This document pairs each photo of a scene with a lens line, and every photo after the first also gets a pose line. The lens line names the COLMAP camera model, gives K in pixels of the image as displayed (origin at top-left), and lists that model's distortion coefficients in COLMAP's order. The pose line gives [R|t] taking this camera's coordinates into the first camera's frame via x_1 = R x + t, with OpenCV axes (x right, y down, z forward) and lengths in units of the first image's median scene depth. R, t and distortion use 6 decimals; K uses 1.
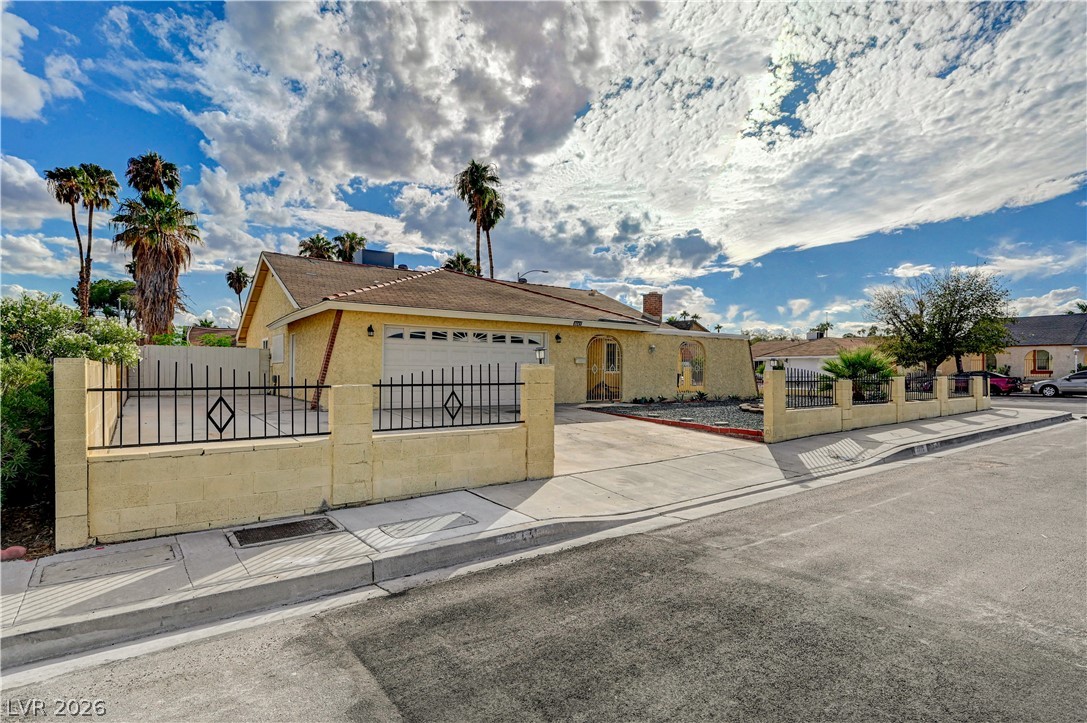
lens RADIAL K [[571.5, 0, 540.0], [0, 571.5, 376.4], [0, 0, 1]] dist [0.006163, 0.000226]
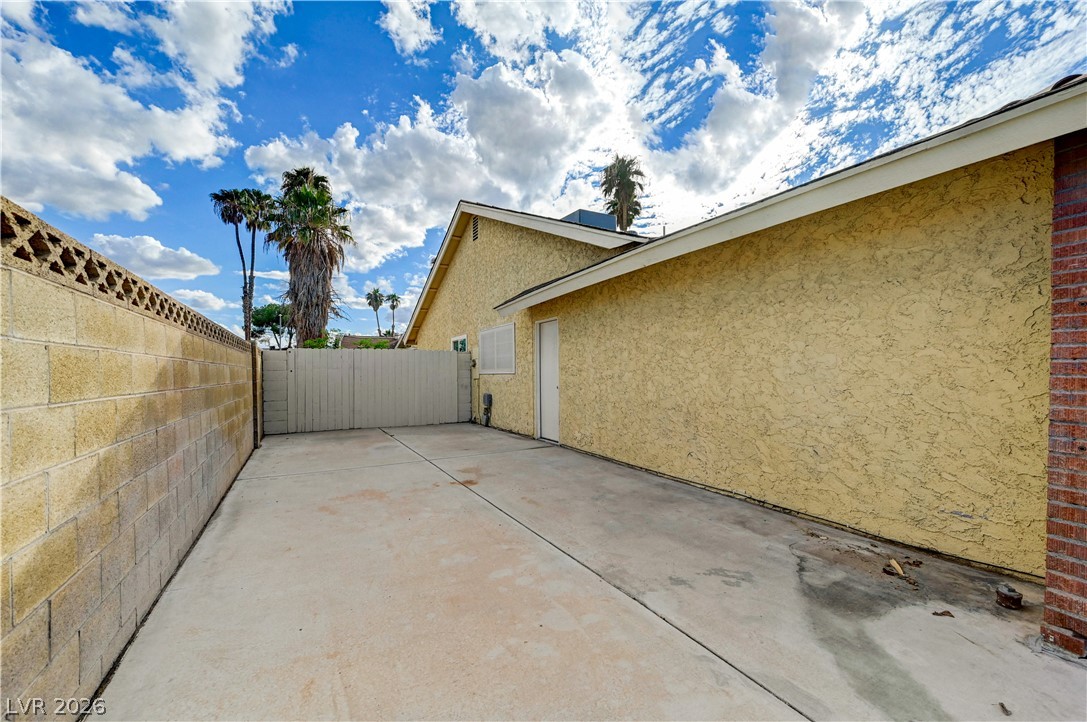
lens RADIAL K [[429.8, 0, 543.6], [0, 429.8, 366.7], [0, 0, 1]] dist [-0.005132, 0.002320]
pose [[0.995071, -0.023305, -0.096391, -0.181798], [0.021896, 0.999638, -0.015659, -0.011347], [0.096721, 0.013471, 0.995220, 0.275711]]
